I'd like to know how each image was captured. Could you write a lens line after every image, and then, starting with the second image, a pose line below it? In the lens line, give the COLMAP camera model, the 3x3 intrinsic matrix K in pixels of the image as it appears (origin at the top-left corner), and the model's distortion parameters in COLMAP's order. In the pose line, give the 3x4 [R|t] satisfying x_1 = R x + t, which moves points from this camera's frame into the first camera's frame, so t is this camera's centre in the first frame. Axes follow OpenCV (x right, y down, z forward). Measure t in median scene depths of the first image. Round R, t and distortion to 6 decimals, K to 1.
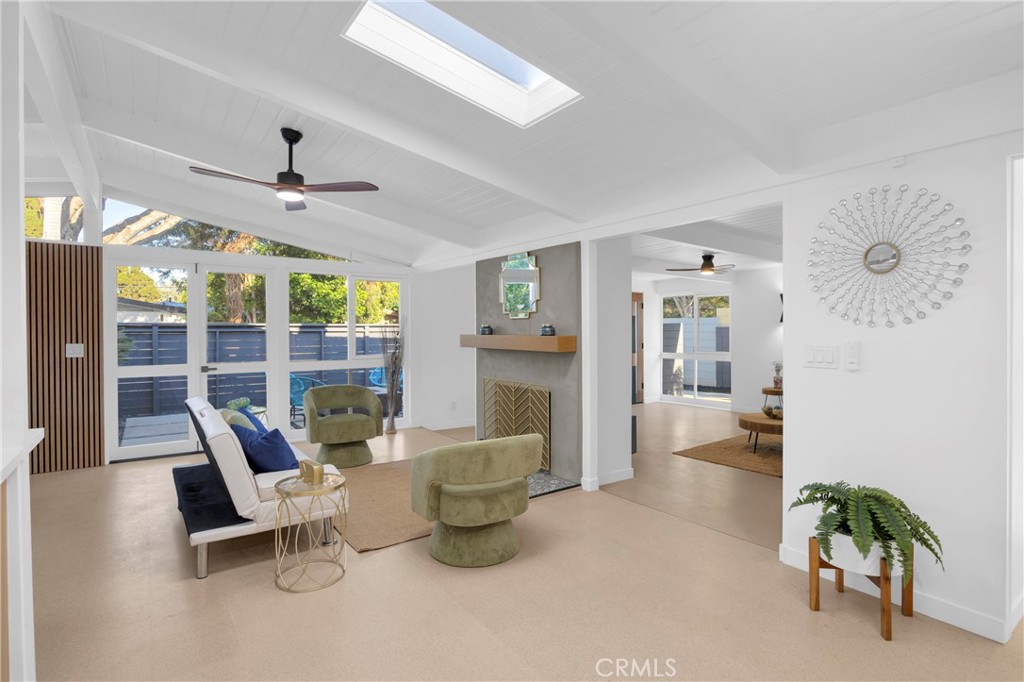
lens RADIAL K [[496.4, 0, 513.0], [0, 496.4, 340.1], [0, 0, 1]] dist [-0.016456, -0.000464]
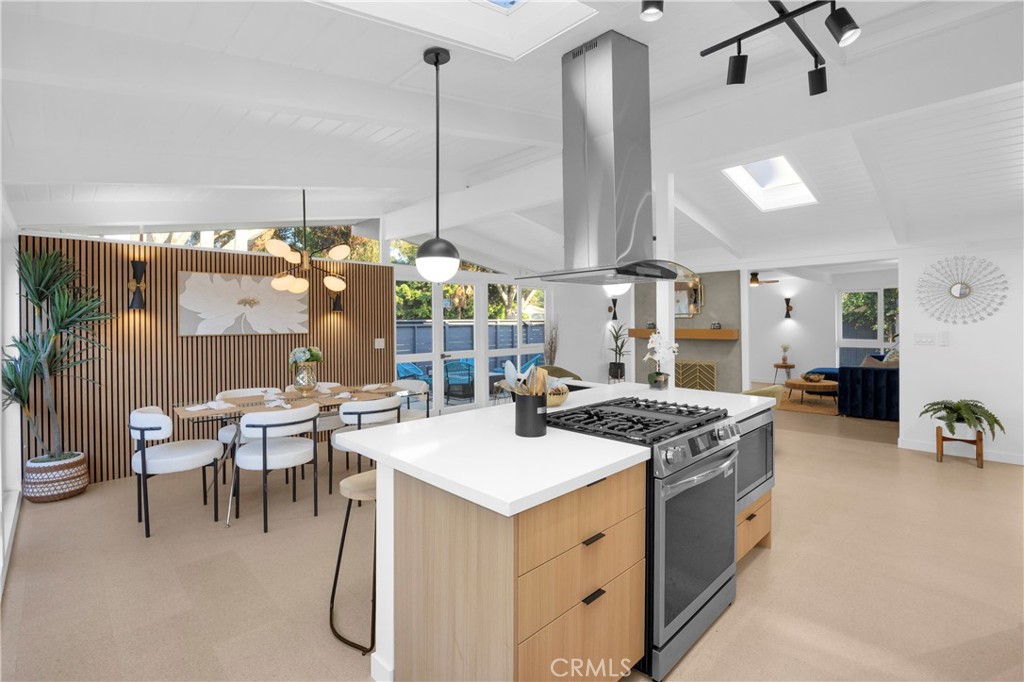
lens RADIAL K [[457.3, 0, 515.1], [0, 457.3, 331.8], [0, 0, 1]] dist [-0.014987, 0.000250]
pose [[0.985825, -0.009652, 0.167496, -0.822647], [0.009556, 0.999953, 0.001379, -0.008778], [-0.167502, 0.000241, 0.985872, -0.320751]]
